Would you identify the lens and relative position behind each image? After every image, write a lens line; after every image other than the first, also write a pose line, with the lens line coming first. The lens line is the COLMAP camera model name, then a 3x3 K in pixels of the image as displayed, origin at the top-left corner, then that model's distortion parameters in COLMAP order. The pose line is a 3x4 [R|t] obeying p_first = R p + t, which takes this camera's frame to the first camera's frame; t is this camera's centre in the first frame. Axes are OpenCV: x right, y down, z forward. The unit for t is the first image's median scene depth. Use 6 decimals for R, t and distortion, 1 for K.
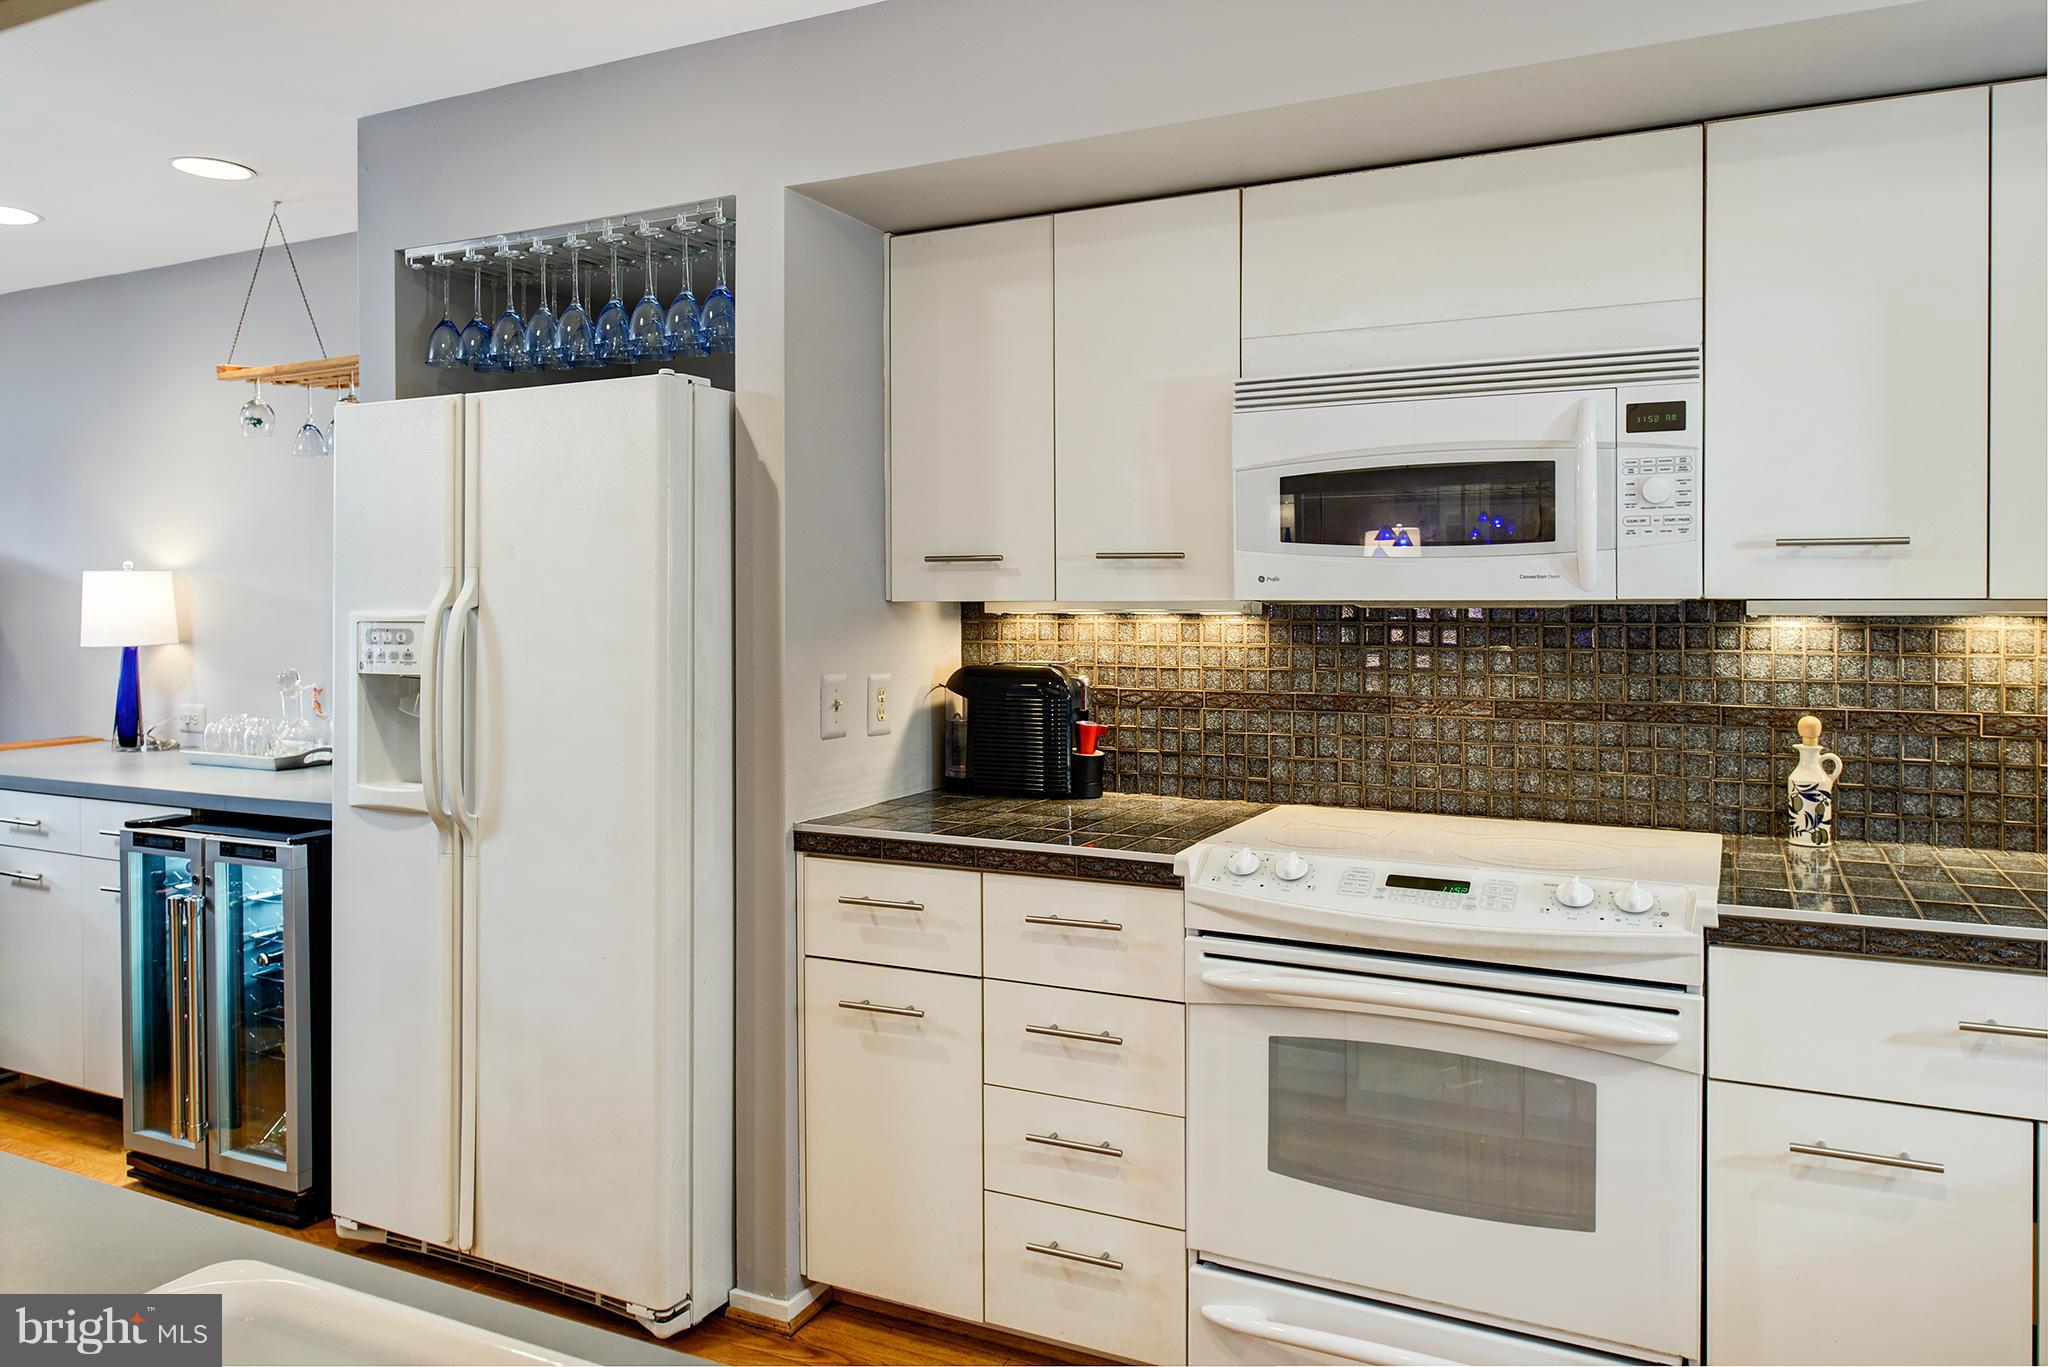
lens RADIAL K [[1375.7, 0, 1038.3], [0, 1375.7, 618.6], [0, 0, 1]] dist [-0.011073, 0.000580]
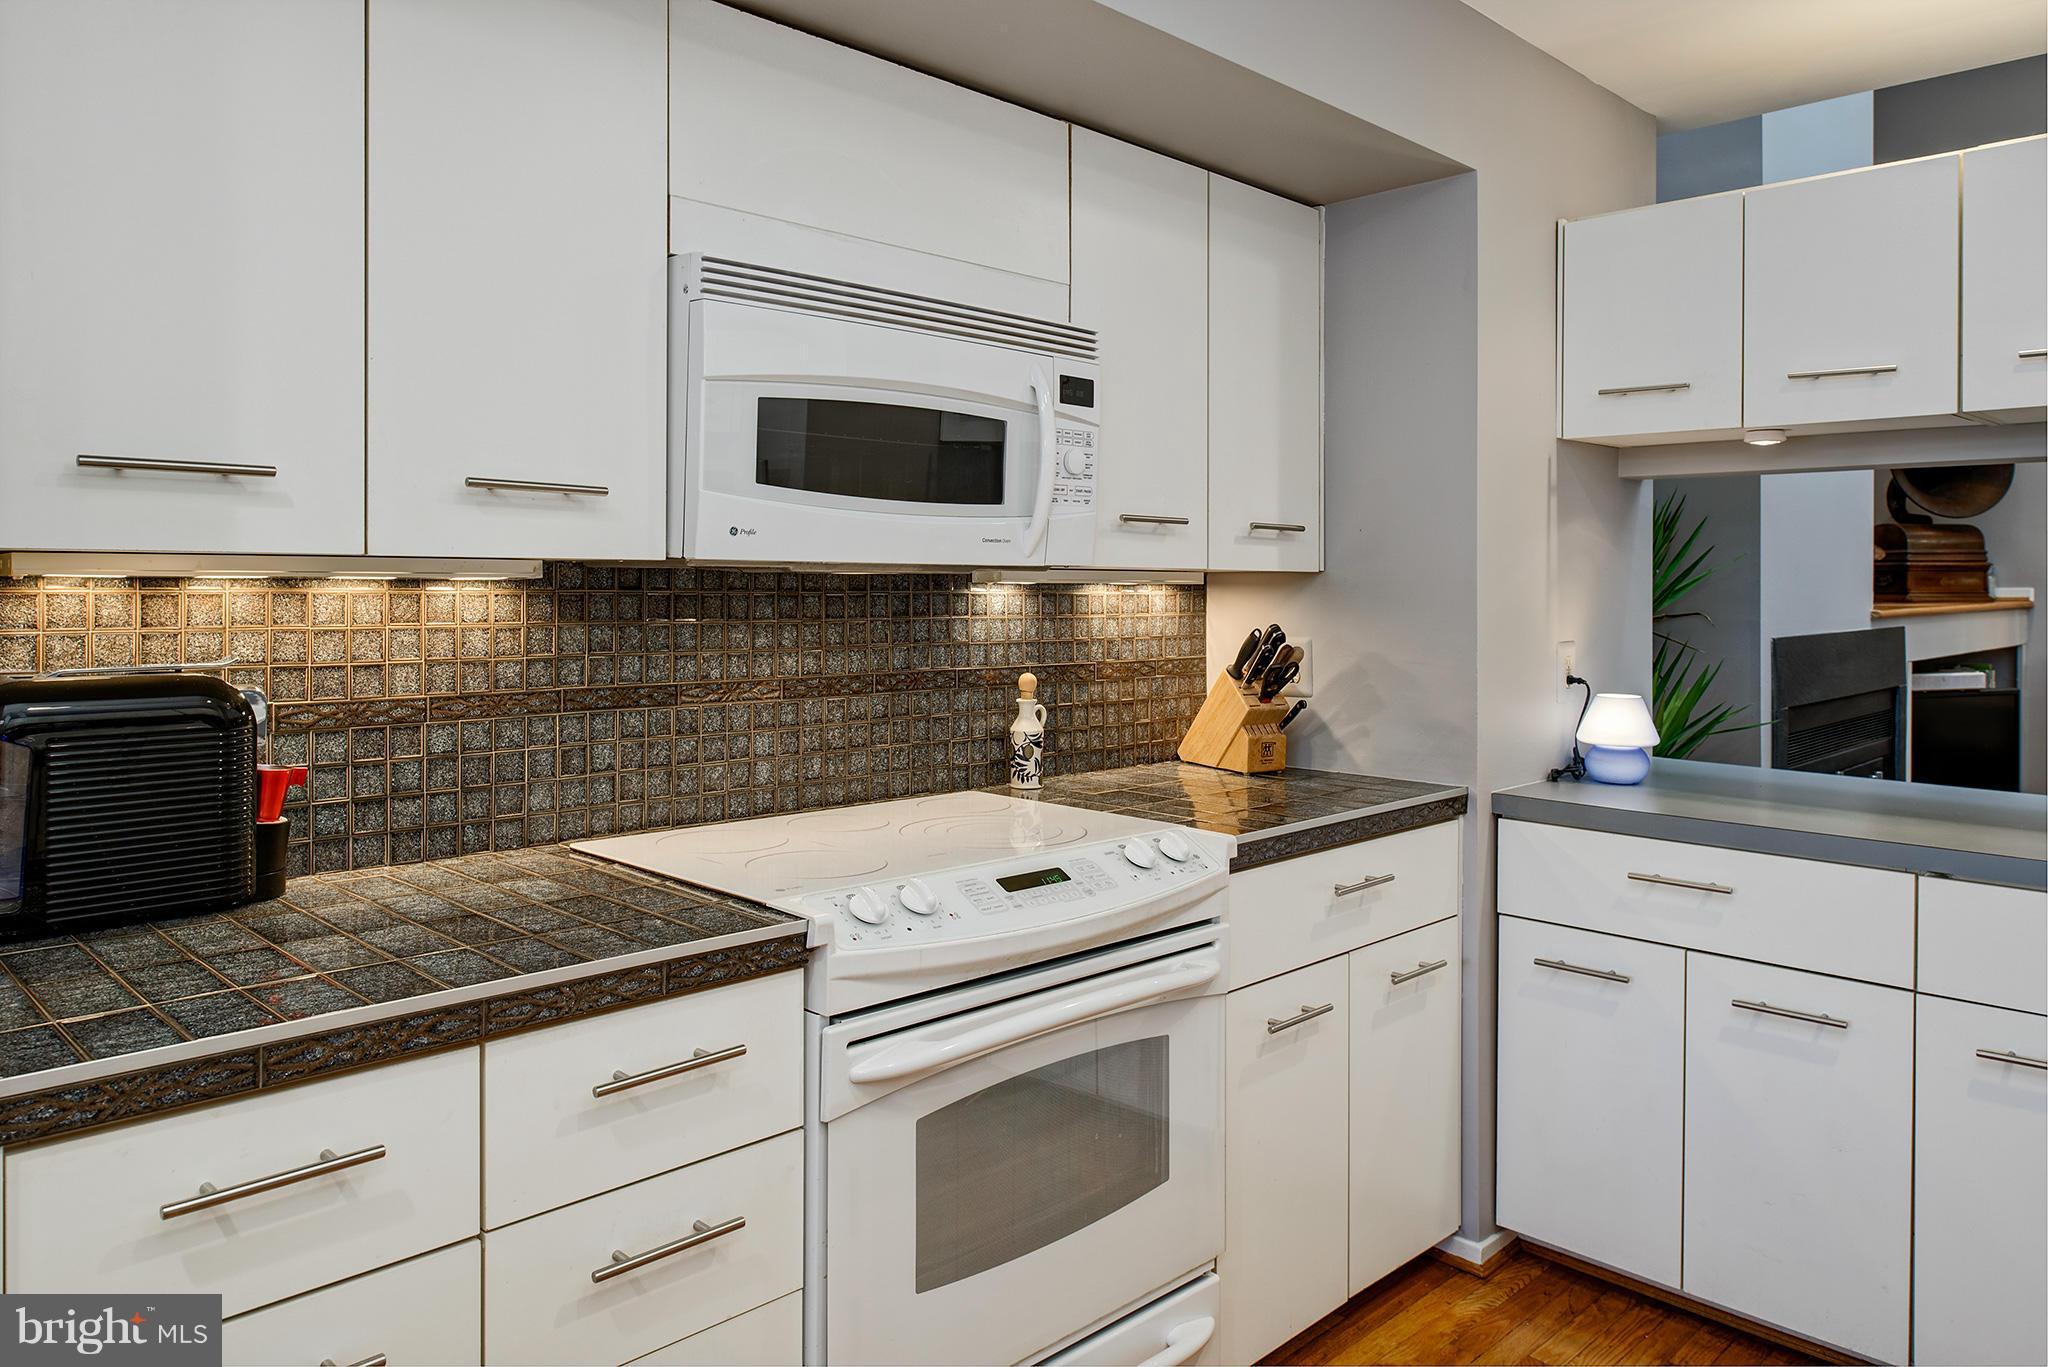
lens RADIAL K [[1375.7, 0, 1057.3], [0, 1375.7, 589.9], [0, 0, 1]] dist [-0.011073, 0.000580]
pose [[0.323424, -0.000664, 0.946254, -0.447991], [0.004904, 0.999988, -0.000974, 0.004192], [-0.946242, 0.004955, 0.323423, 0.556776]]
